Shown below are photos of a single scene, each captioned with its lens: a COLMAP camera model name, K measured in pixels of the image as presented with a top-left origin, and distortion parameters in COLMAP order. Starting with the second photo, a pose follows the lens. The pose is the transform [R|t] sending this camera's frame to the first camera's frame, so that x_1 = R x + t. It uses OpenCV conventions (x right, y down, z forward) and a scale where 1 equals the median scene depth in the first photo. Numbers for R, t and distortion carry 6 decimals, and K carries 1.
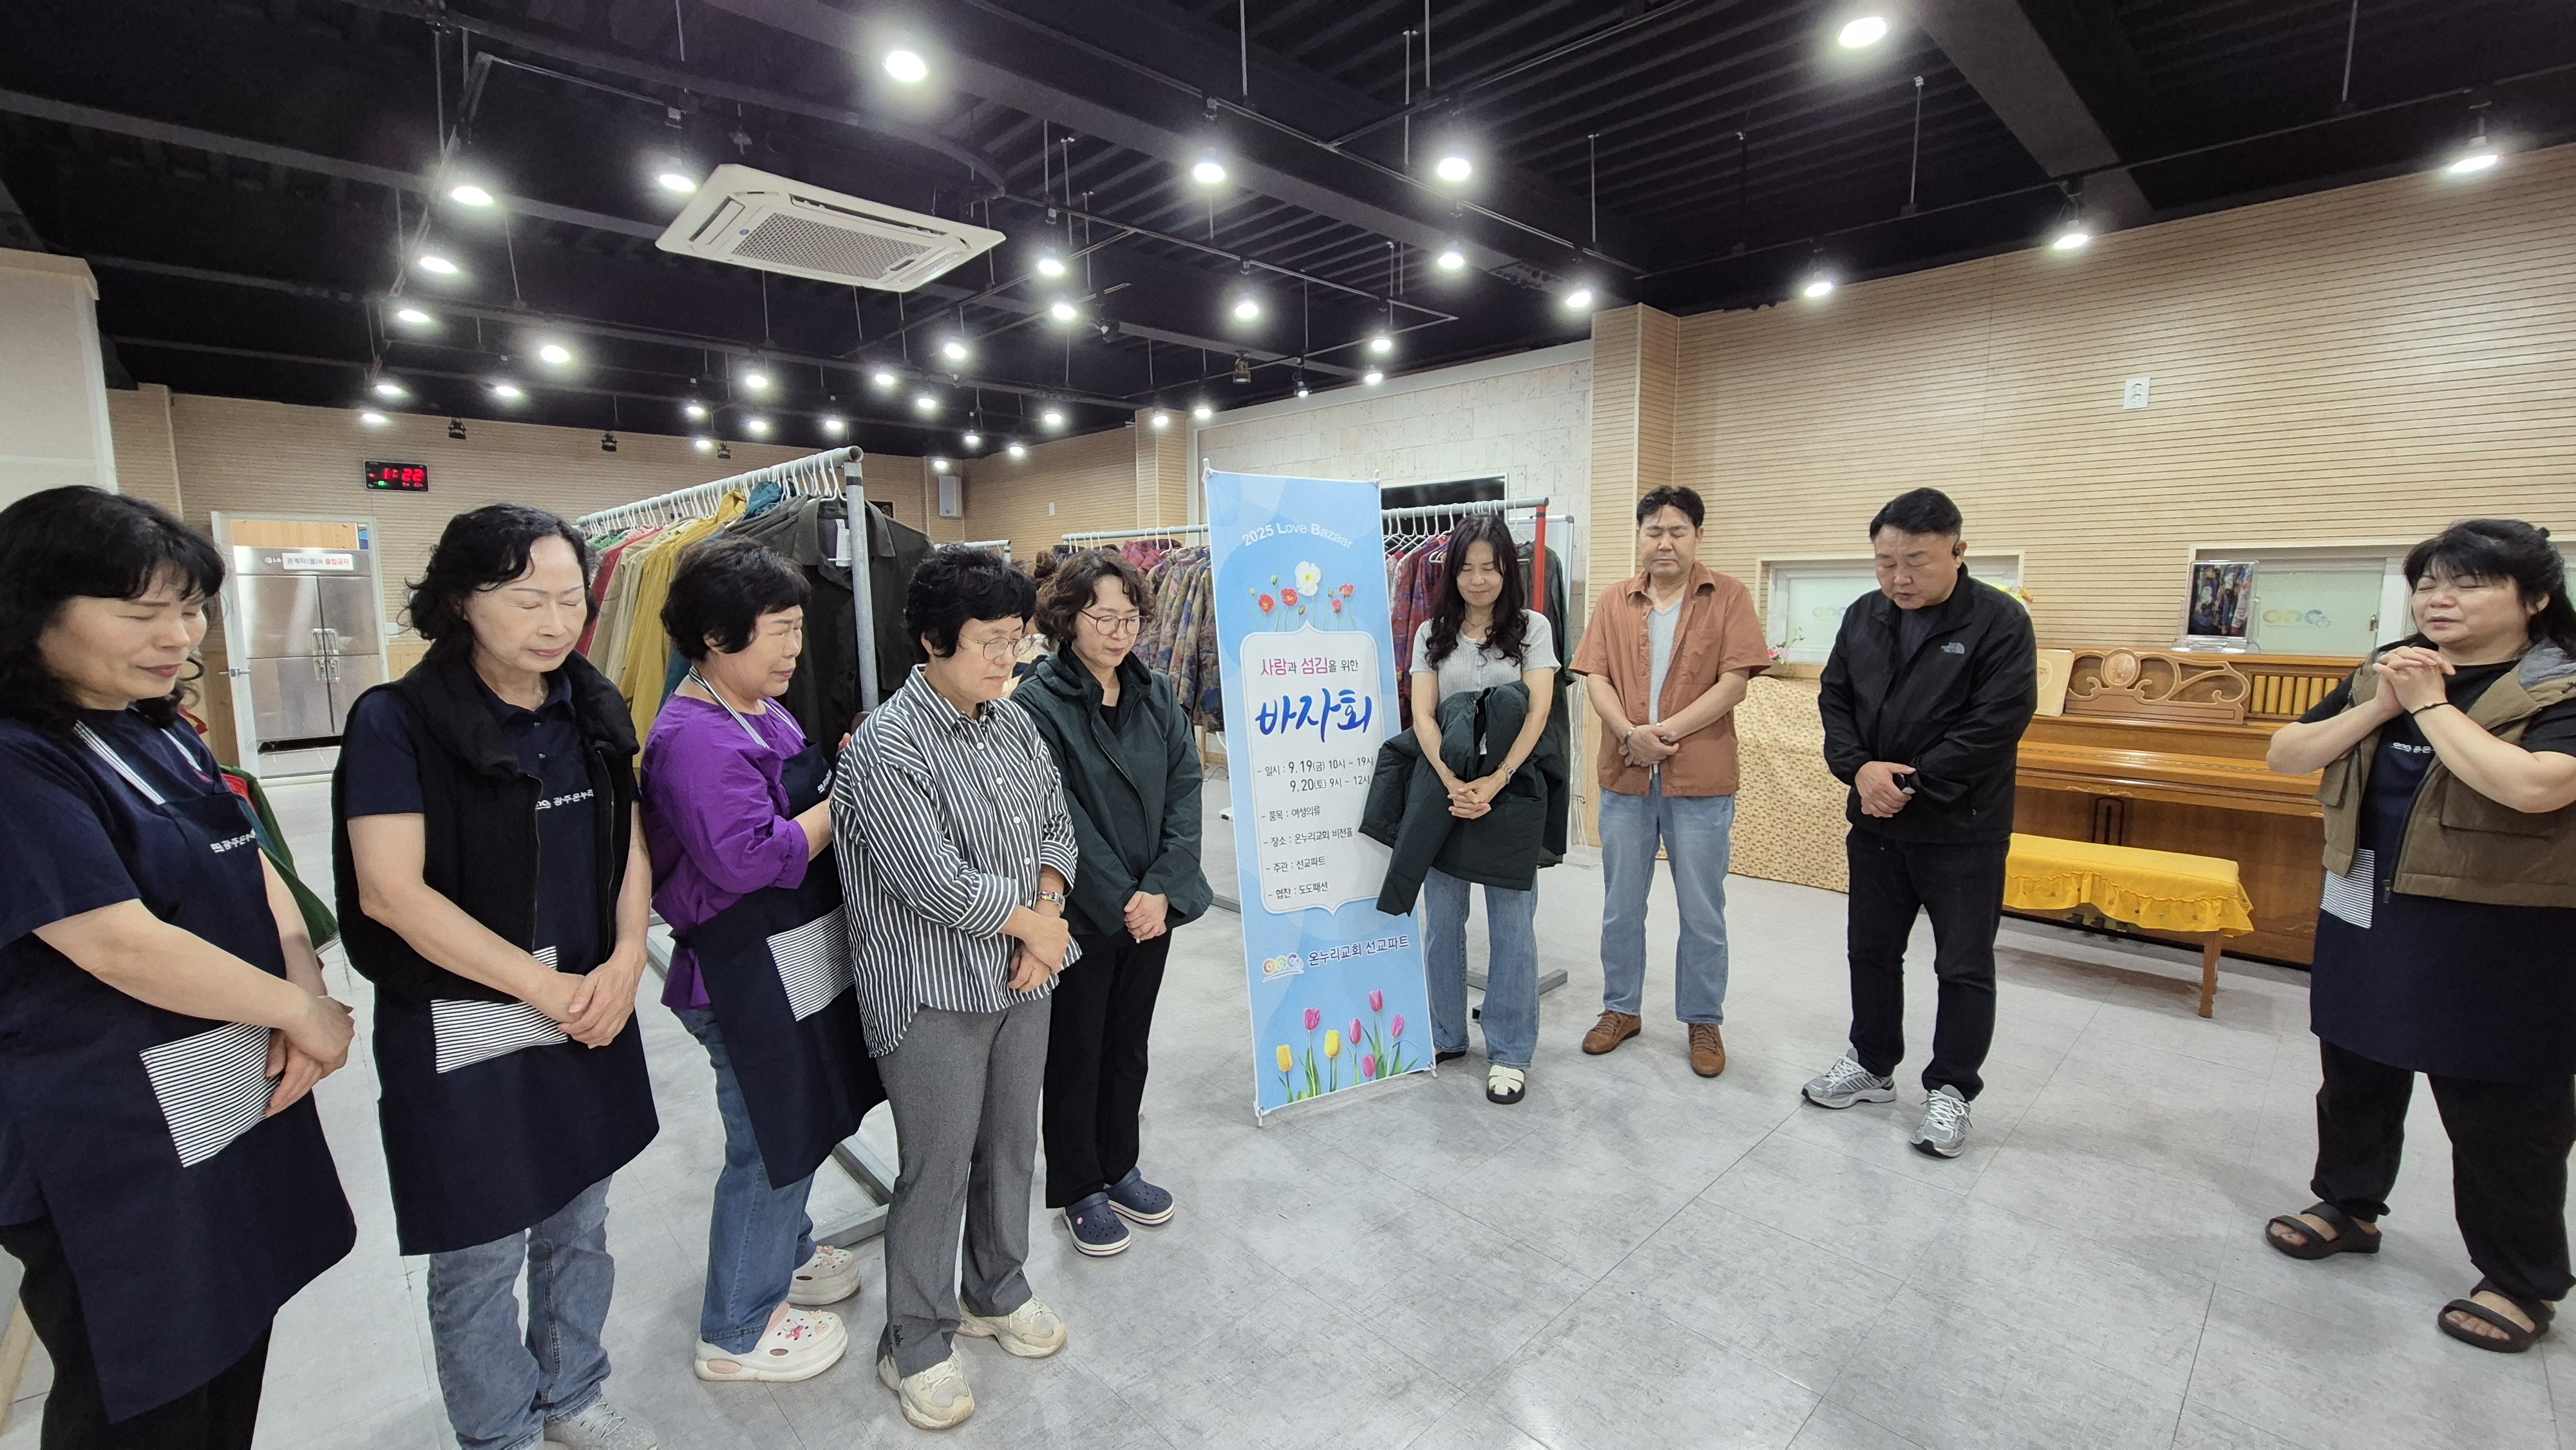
lens RADIAL K [[1063.1, 0, 1288.0], [0, 1063.1, 725.0], [0, 0, 1]] dist [0.000001, 0.000185]
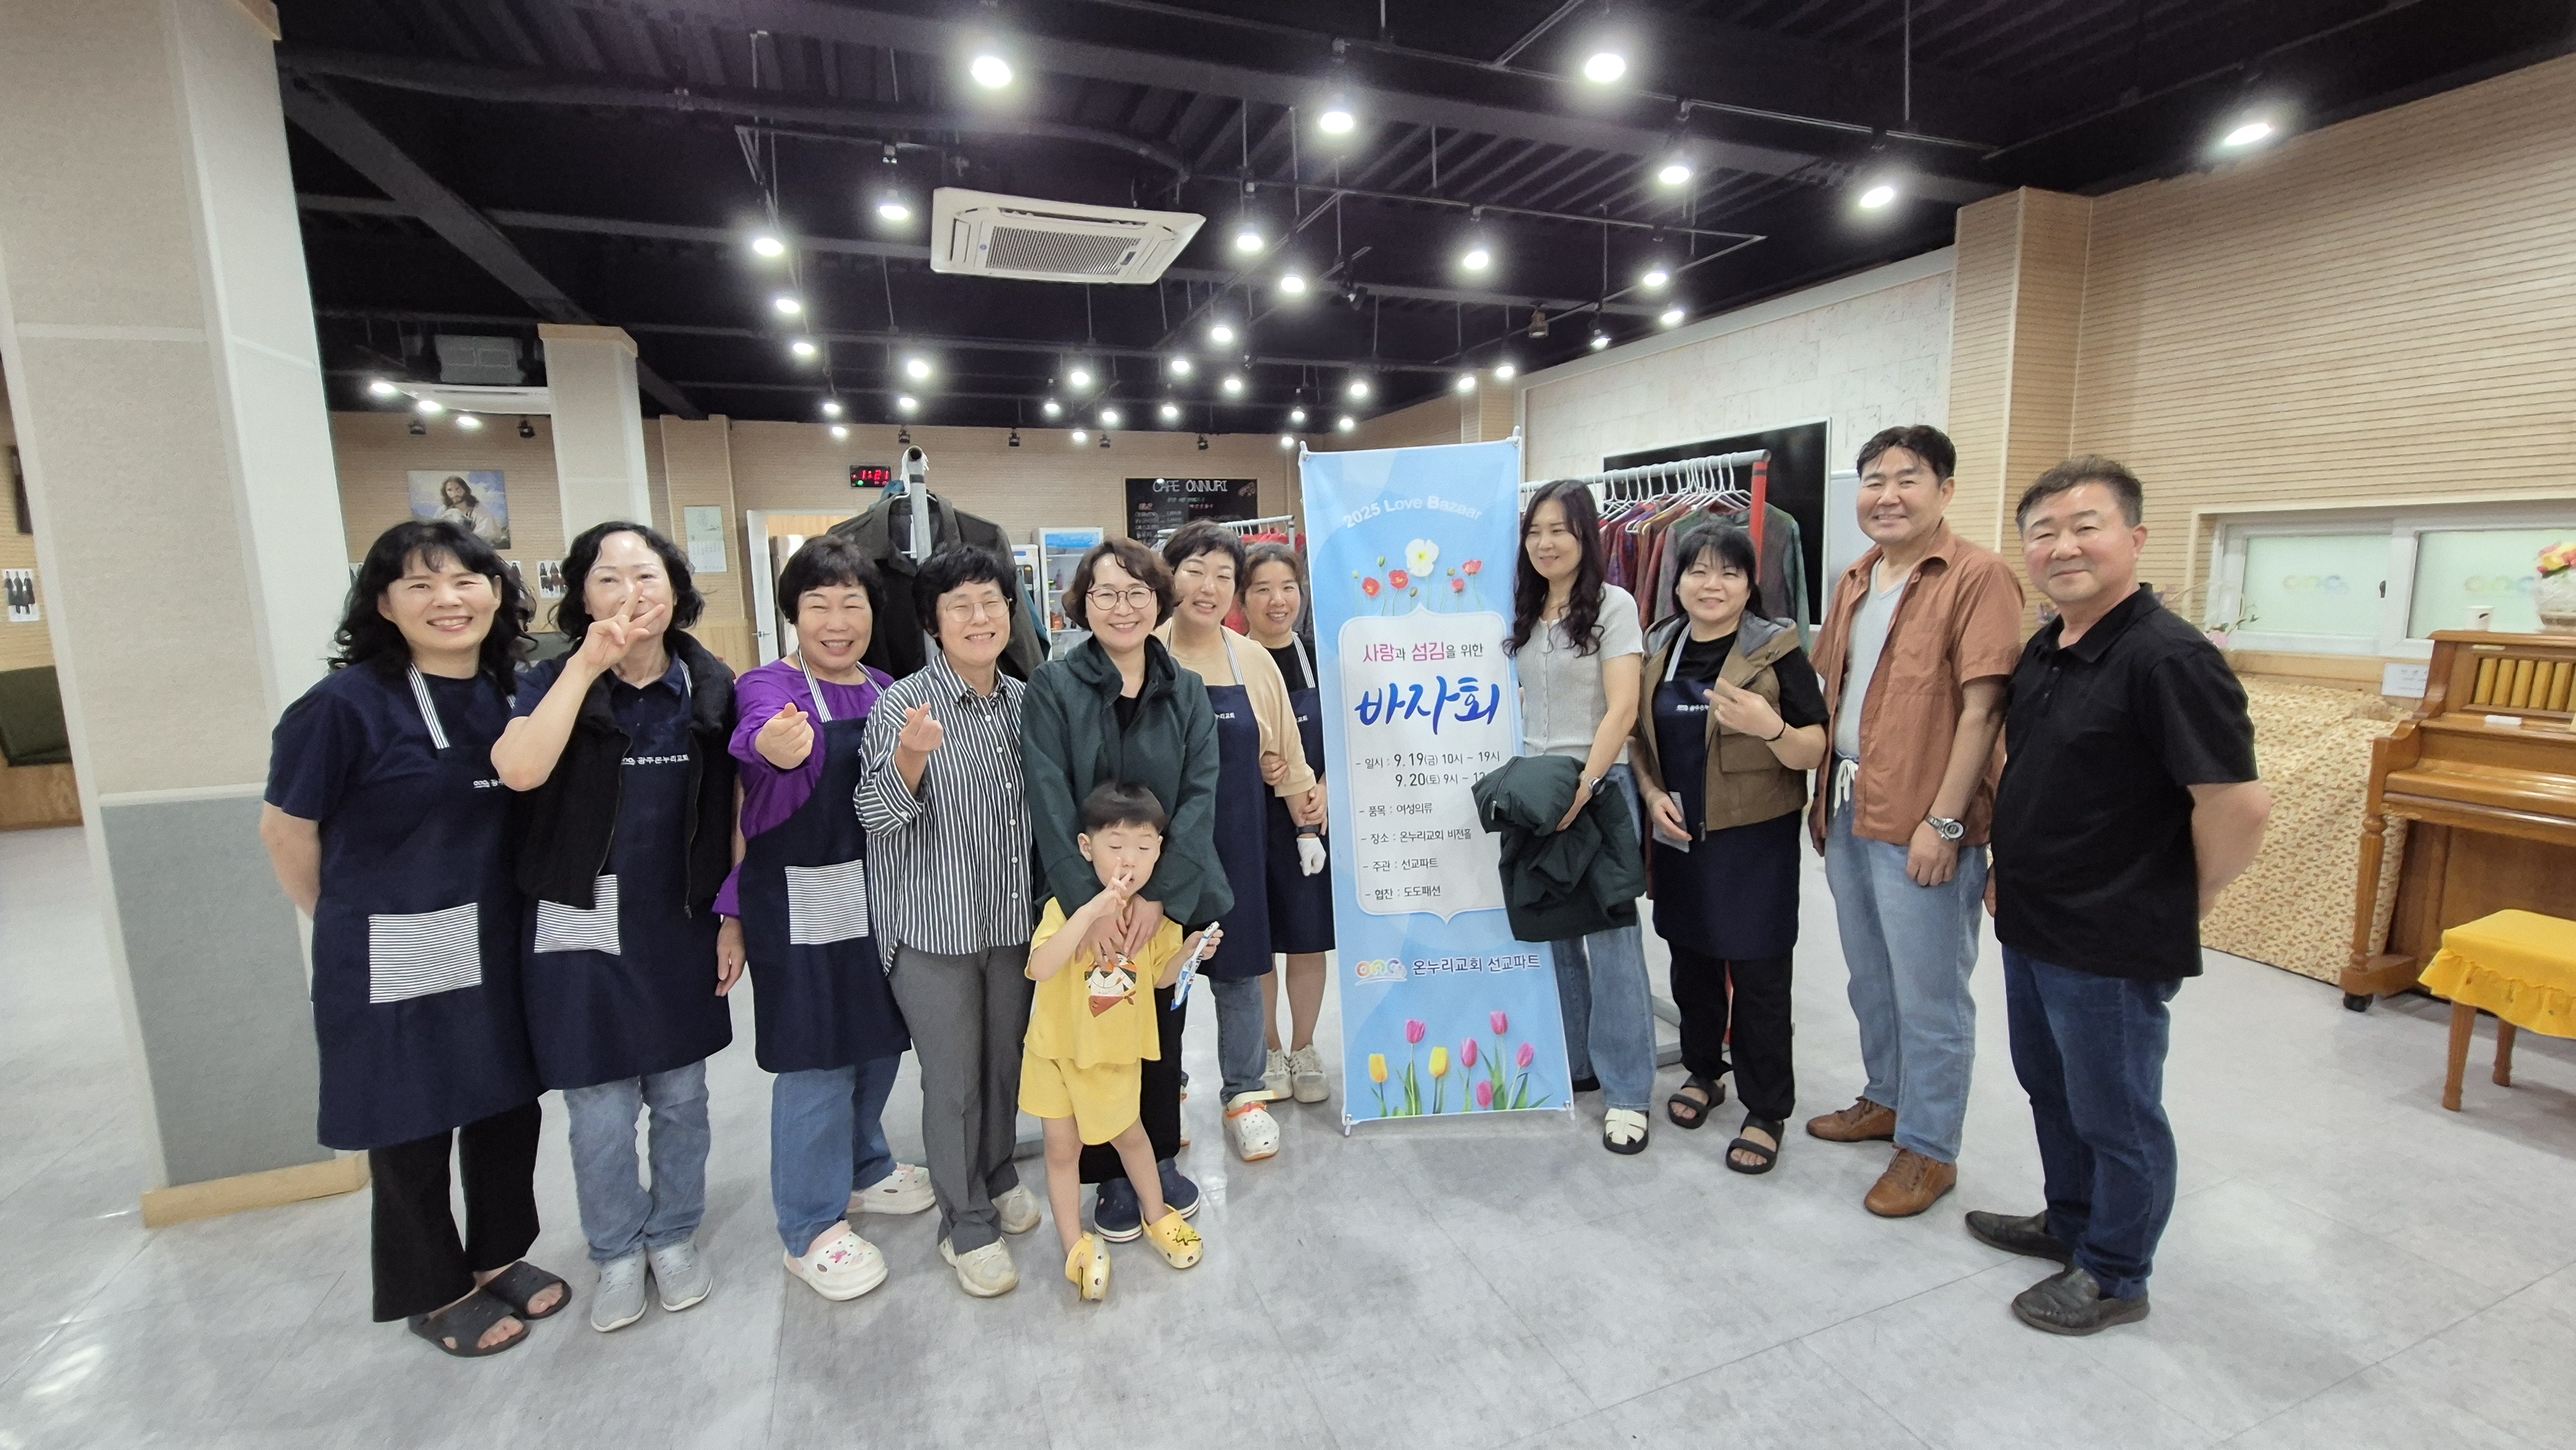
lens RADIAL K [[1067.6, 0, 1288.0], [0, 1067.6, 725.0], [0, 0, 1]] dist [-0.001996, -0.000132]
pose [[0.921467, 0.045719, -0.385758, 0.259209], [-0.034066, 0.998735, 0.036994, -0.020918], [0.386961, -0.020947, 0.921858, 0.100663]]
